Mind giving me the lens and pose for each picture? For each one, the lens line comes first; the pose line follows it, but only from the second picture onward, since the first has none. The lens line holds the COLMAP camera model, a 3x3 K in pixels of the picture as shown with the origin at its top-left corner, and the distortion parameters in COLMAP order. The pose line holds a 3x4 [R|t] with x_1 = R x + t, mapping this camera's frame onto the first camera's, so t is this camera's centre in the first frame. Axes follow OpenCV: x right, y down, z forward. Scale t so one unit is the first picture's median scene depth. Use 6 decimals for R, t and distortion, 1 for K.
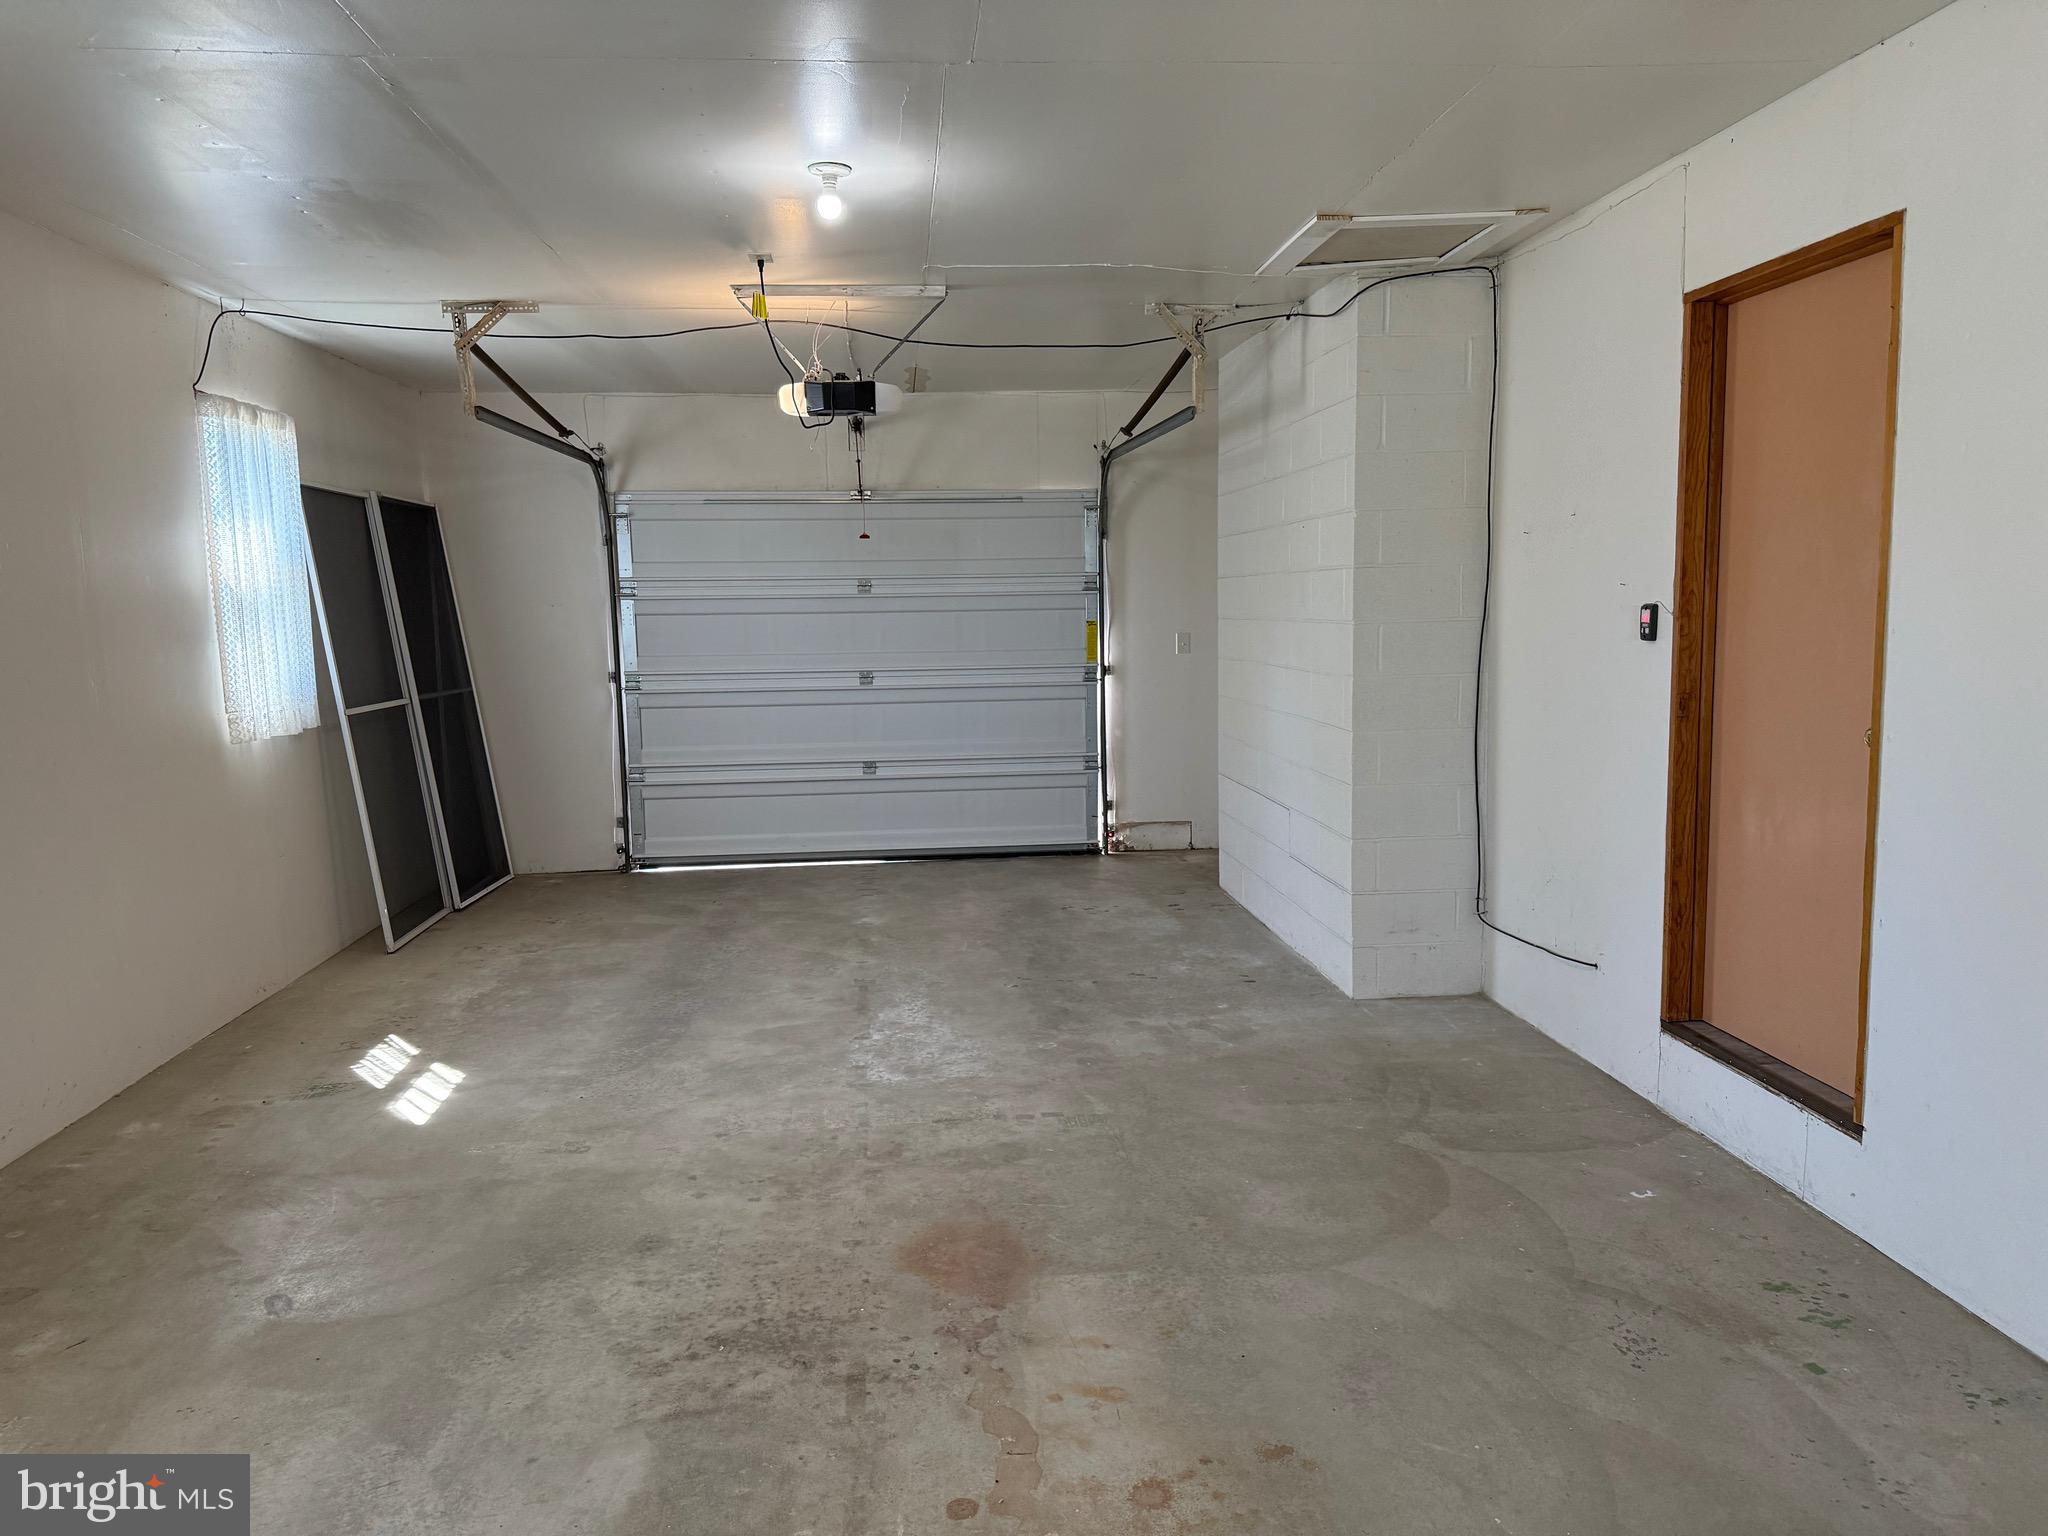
lens RADIAL K [[1431.6, 0, 1024.6], [0, 1431.6, 775.4], [0, 0, 1]] dist [0.076588, -0.099470]
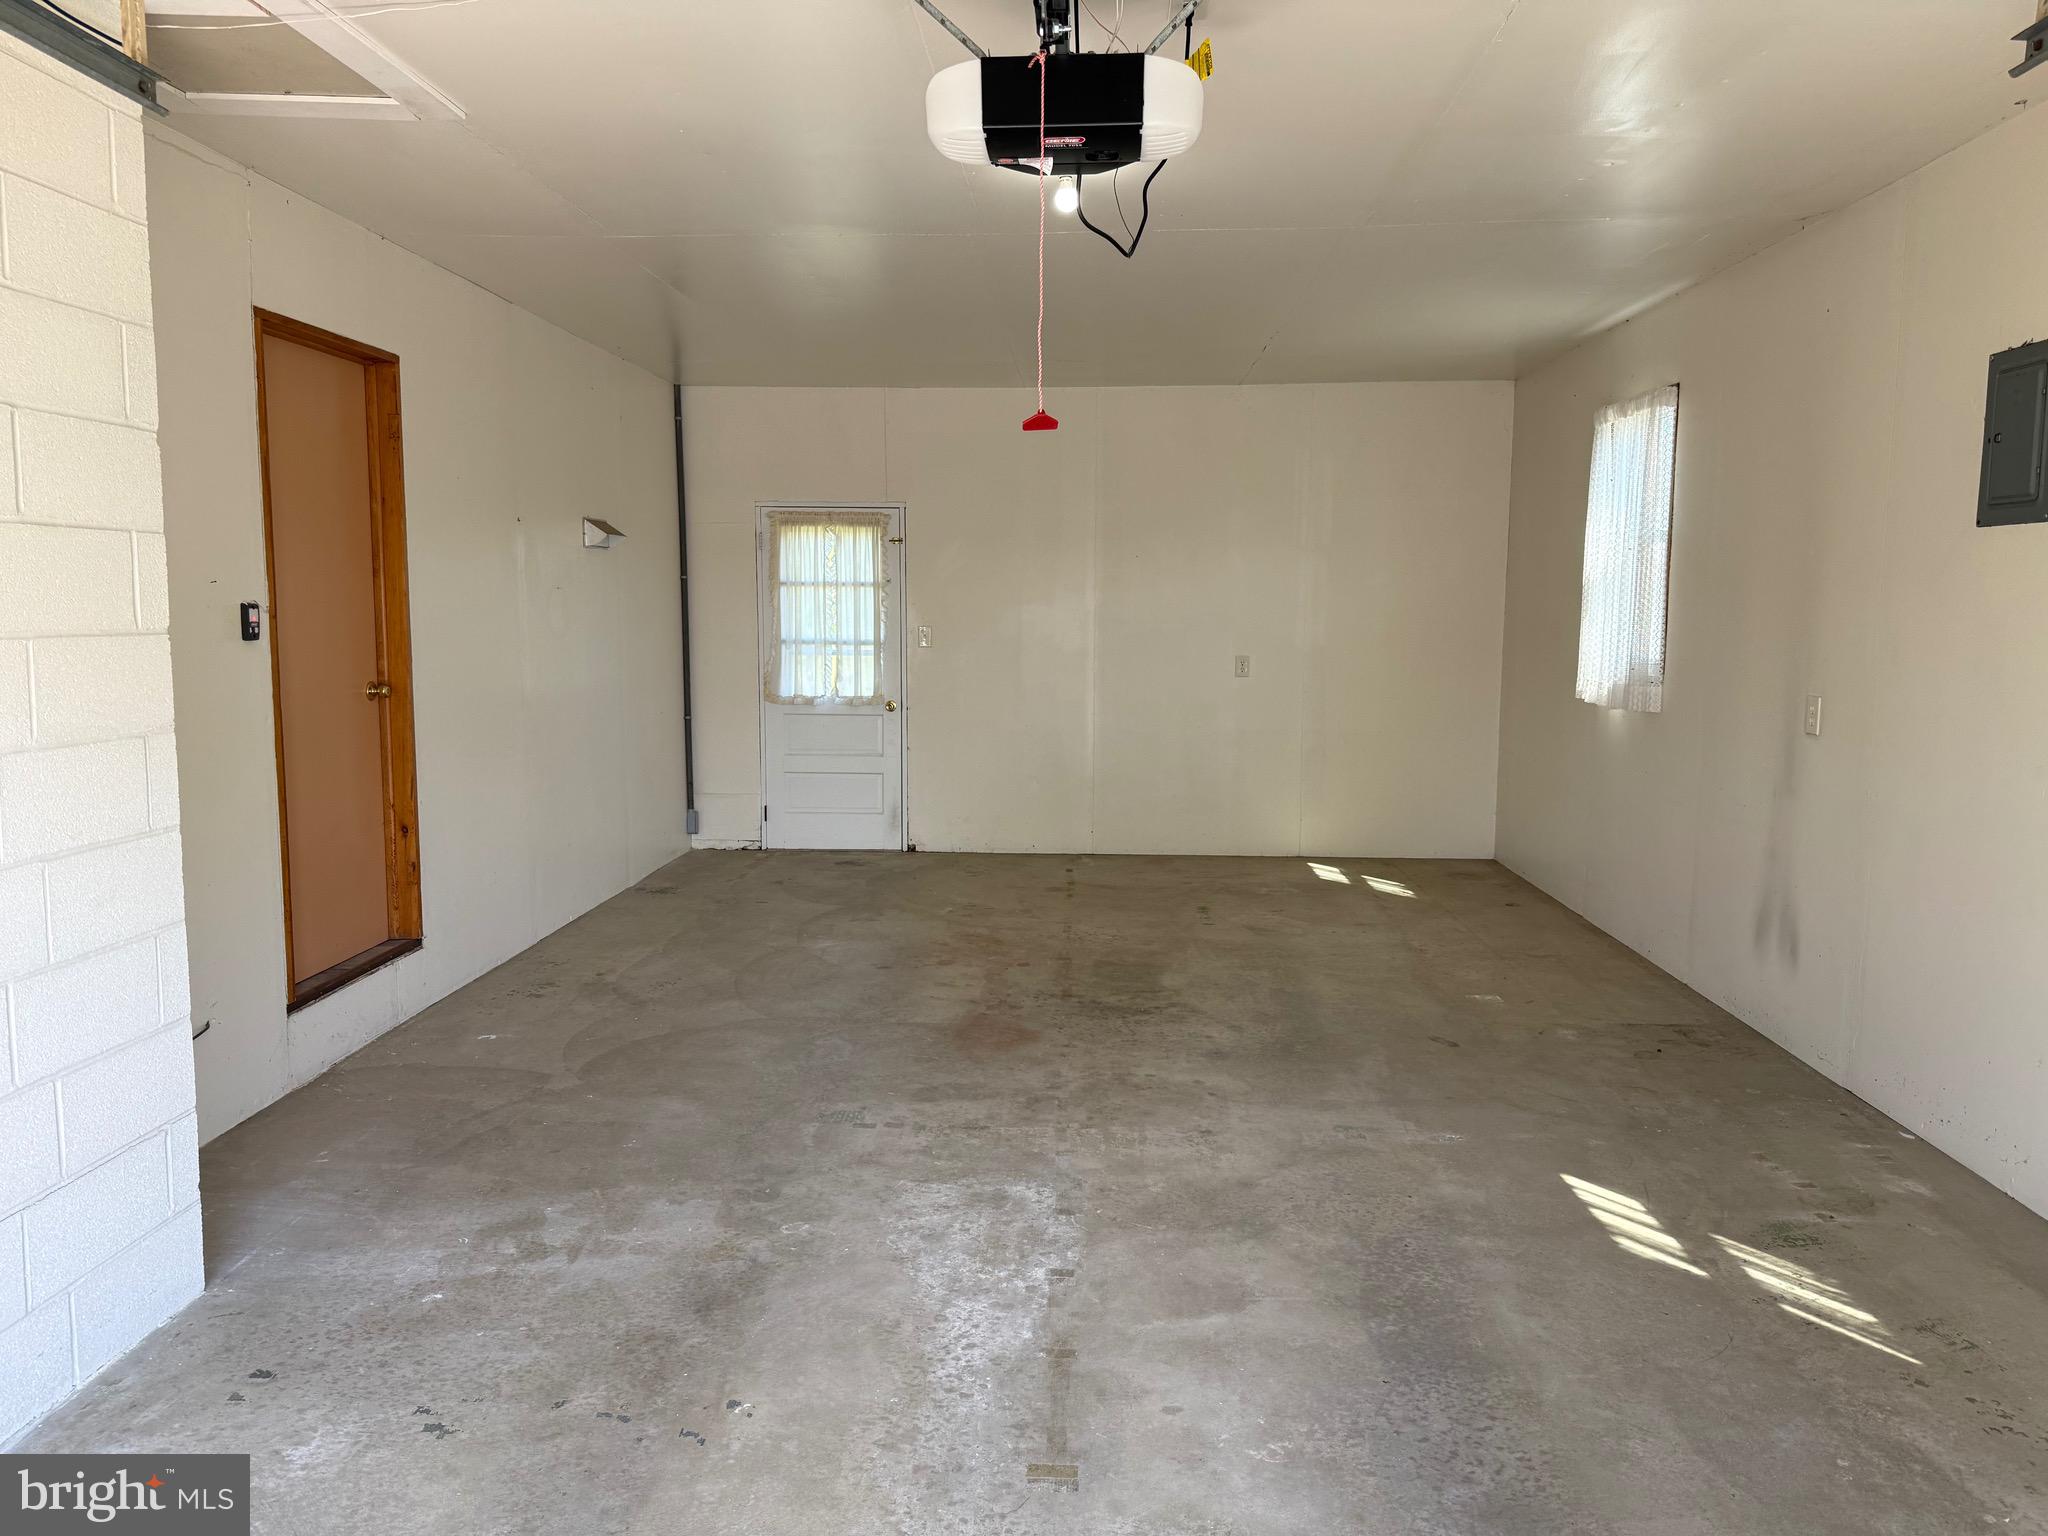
lens RADIAL K [[1431.6, 0, 1018.7], [0, 1431.6, 761.7], [0, 0, 1]] dist [0.076588, -0.099470]
pose [[-0.989036, 0.002092, 0.147659, -0.232707], [0.035917, 0.973282, 0.226788, -0.221123], [-0.143240, 0.229605, -0.962686, 1.925988]]
